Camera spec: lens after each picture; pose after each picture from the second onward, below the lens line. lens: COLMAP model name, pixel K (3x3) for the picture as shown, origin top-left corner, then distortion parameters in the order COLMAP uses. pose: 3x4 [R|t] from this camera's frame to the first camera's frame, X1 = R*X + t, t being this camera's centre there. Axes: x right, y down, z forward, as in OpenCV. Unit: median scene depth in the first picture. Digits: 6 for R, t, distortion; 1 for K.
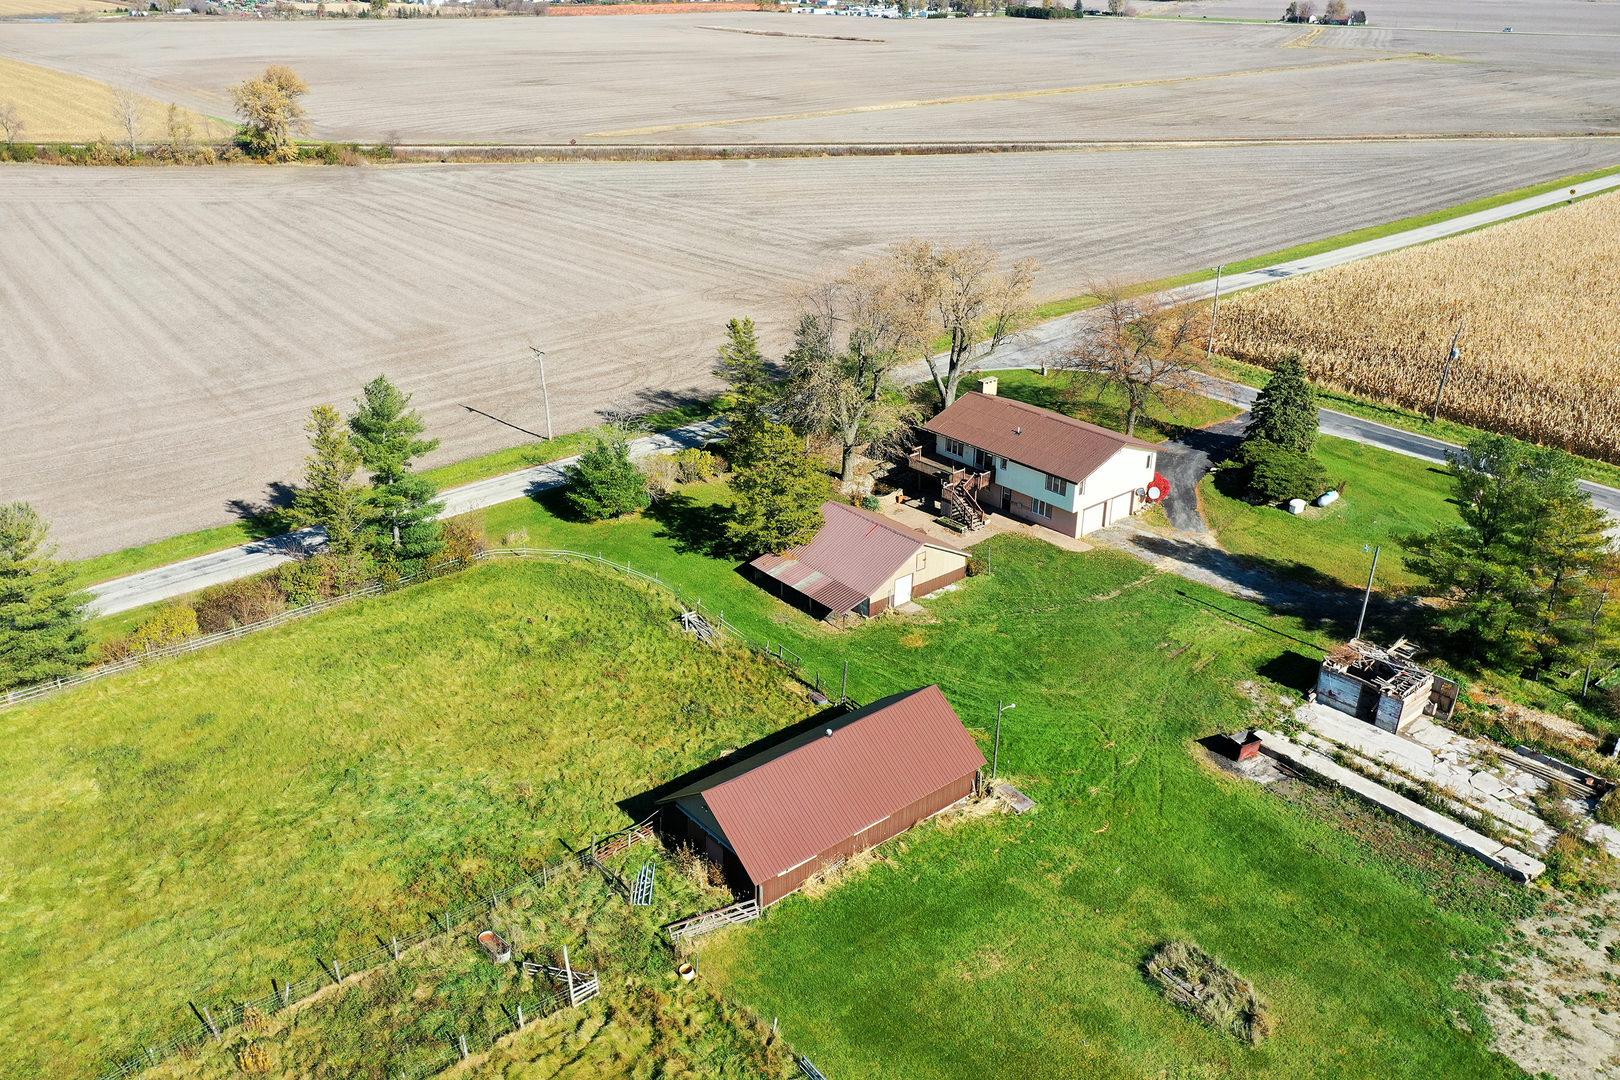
lens RADIAL K [[1267.3, 0, 810.0], [0, 1267.3, 540.0], [0, 0, 1]] dist [0.001878, 0.002330]
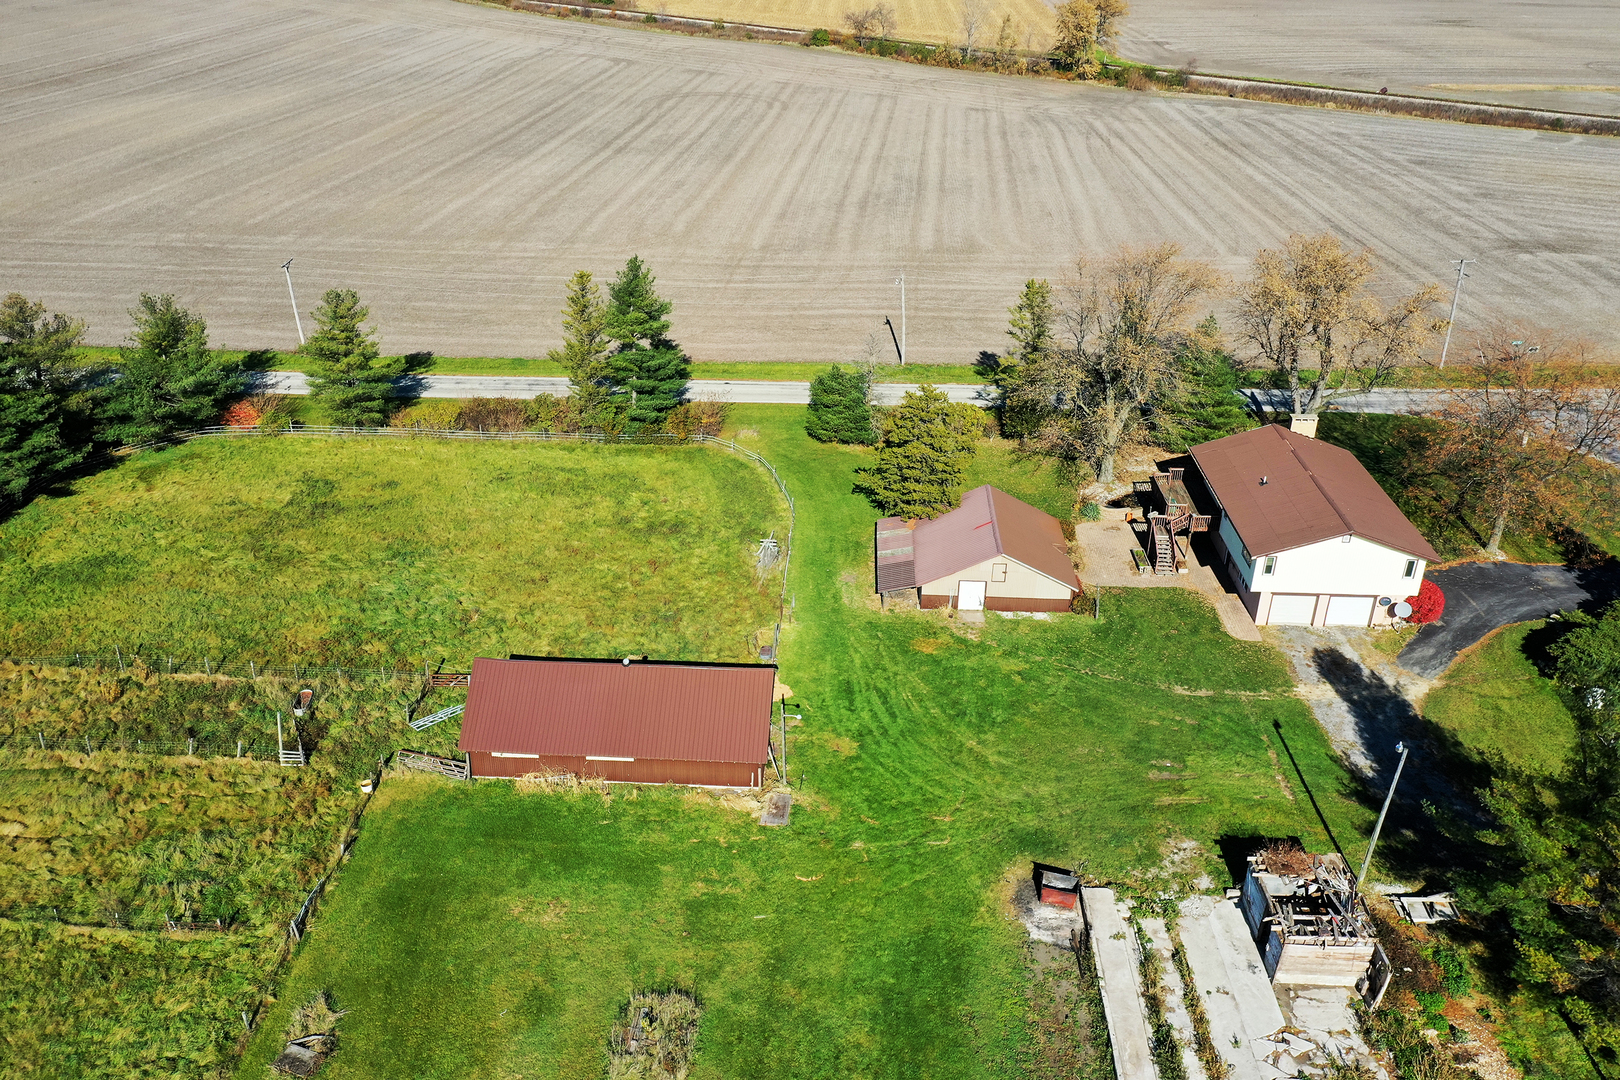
lens RADIAL K [[1227.7, 0, 822.4], [0, 1227.7, 588.1], [0, 0, 1]] dist [0.005240, 0.002098]
pose [[0.737933, 0.343224, -0.581078, 0.455537], [-0.287866, 0.938841, 0.188972, -0.091835], [0.610400, 0.027824, 0.791605, 0.204588]]
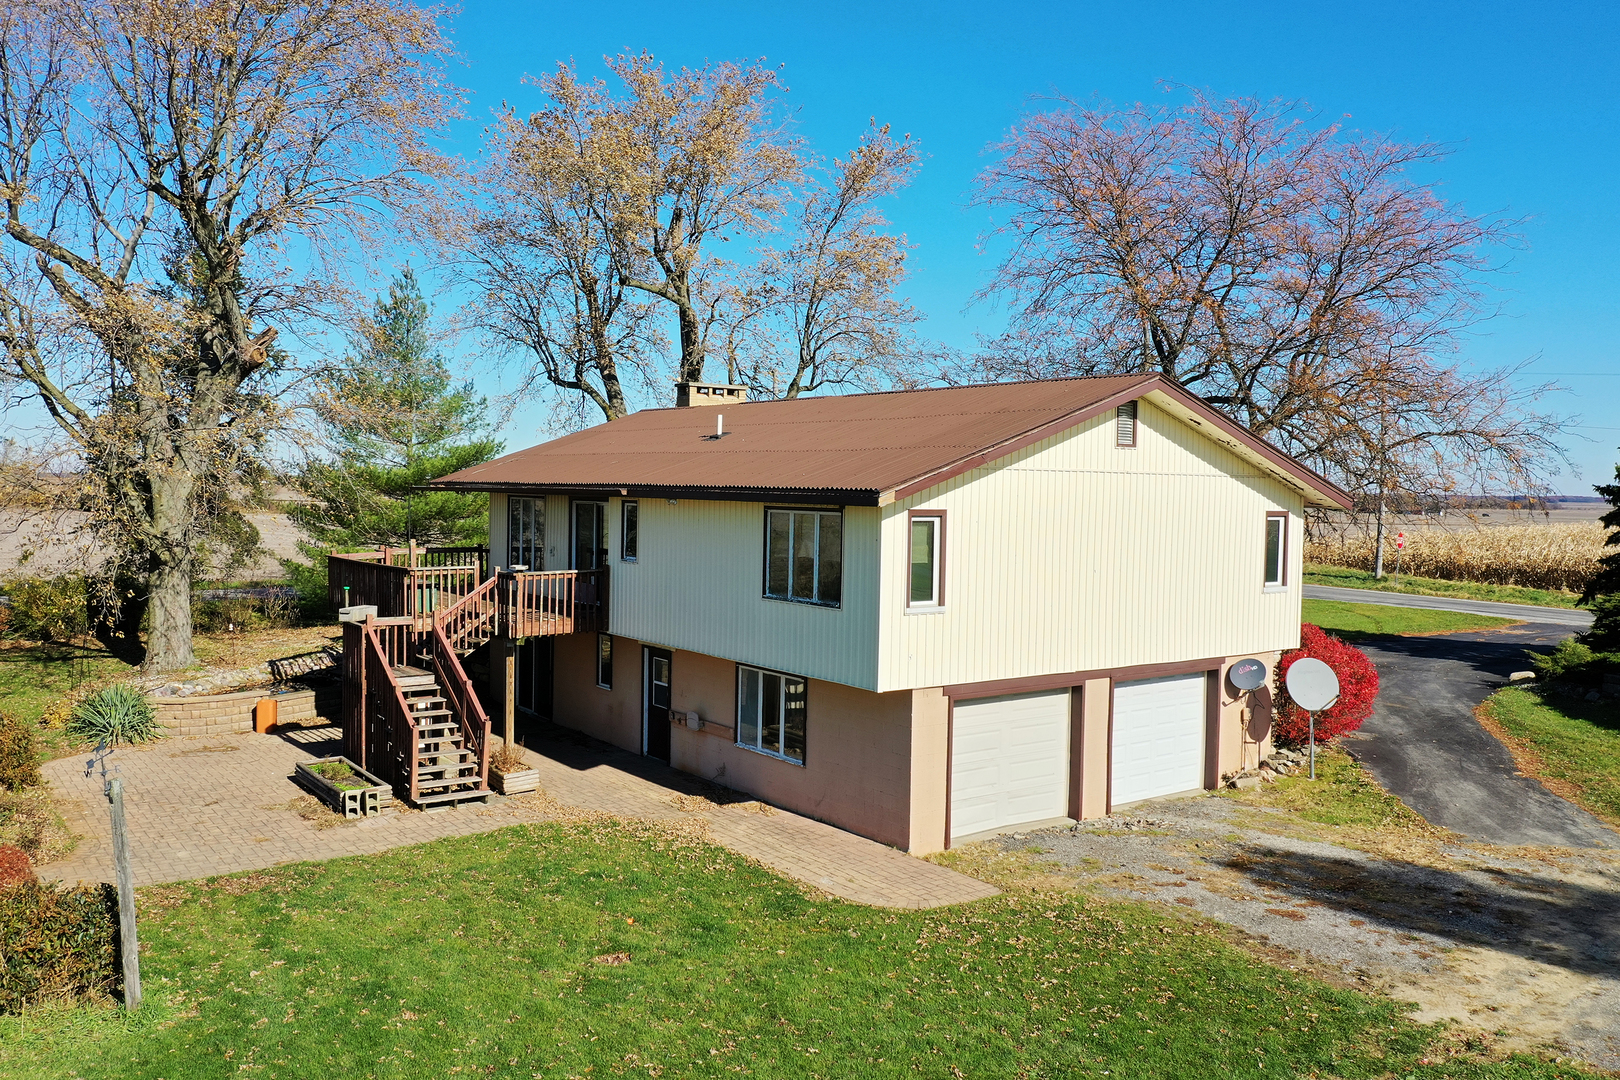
lens RADIAL K [[1267.3, 0, 810.0], [0, 1267.3, 540.0], [0, 0, 1]] dist [0.001878, 0.002330]
pose [[0.997436, 0.019221, -0.068942, 0.206803], [-0.044009, 0.924347, -0.379006, 0.027333], [0.056441, 0.381069, 0.922822, 0.811520]]
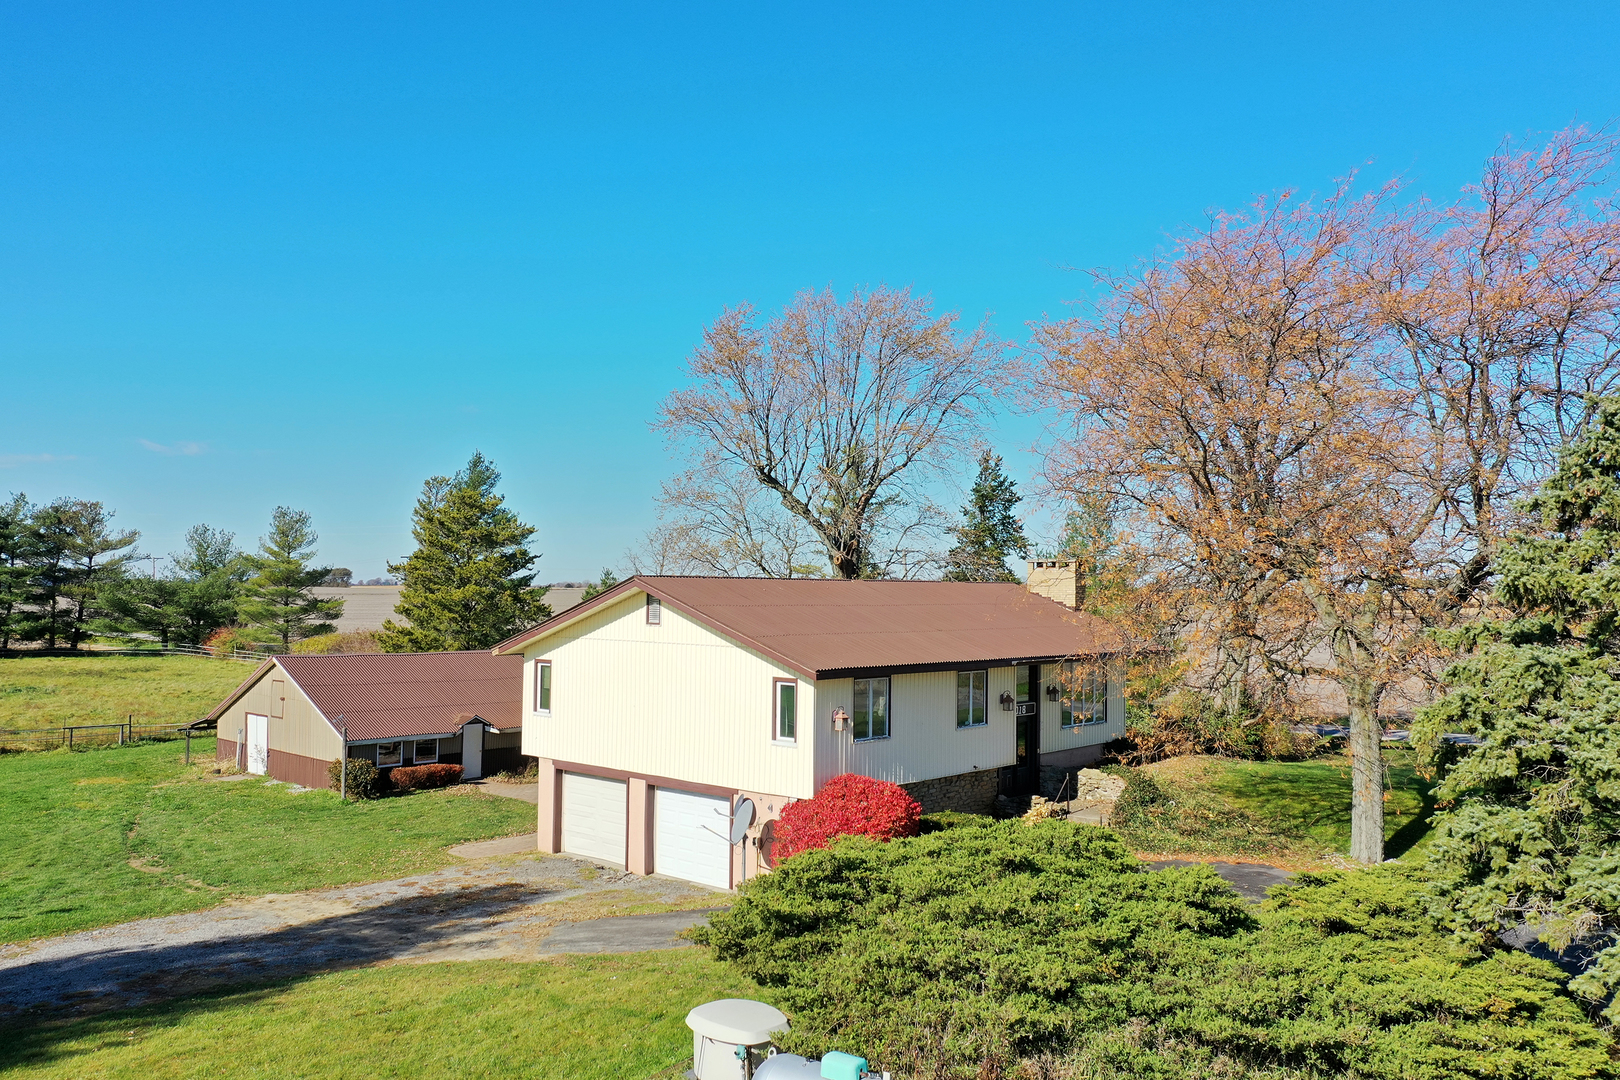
lens RADIAL K [[1267.3, 0, 810.0], [0, 1267.3, 540.0], [0, 0, 1]] dist [0.001878, 0.002330]
pose [[0.151186, -0.031124, -0.988015, 0.558328], [-0.424122, 0.900789, -0.093275, -0.074267], [0.892896, 0.433141, 0.122987, 0.988279]]
